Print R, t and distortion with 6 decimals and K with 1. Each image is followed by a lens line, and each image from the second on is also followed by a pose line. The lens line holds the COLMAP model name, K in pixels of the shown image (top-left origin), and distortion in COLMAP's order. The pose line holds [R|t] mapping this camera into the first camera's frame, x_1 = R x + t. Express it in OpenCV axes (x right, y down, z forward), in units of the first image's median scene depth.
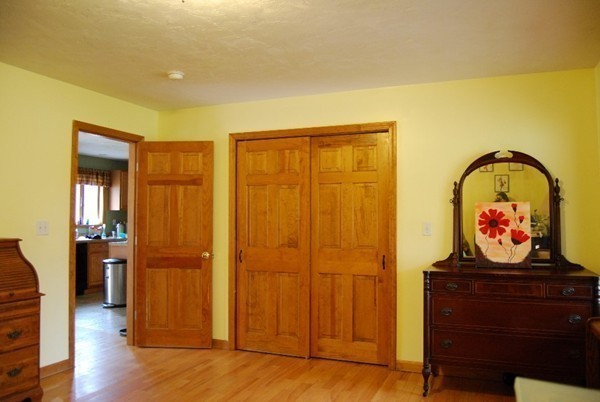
lens RADIAL K [[474.7, 0, 287.2], [0, 474.7, 199.0], [0, 0, 1]] dist [-0.070608, -0.003488]
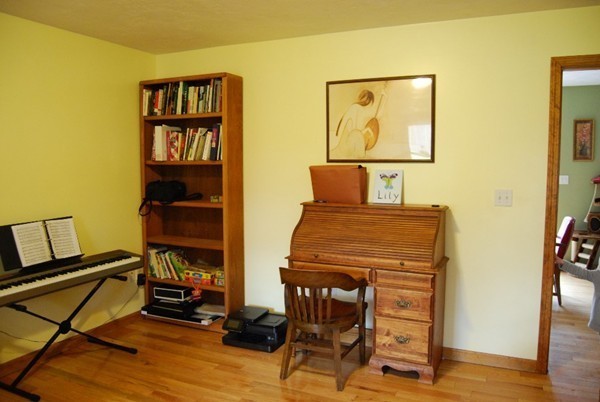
lens RADIAL K [[499.1, 0, 300.0], [0, 499.1, 201.0], [0, 0, 1]] dist [-0.072349, 0.002860]
pose [[-0.040743, 0.087144, -0.995362, 0.476997], [0.047891, 0.995215, 0.085171, -0.033266], [0.998021, -0.044199, -0.044721, 0.826172]]
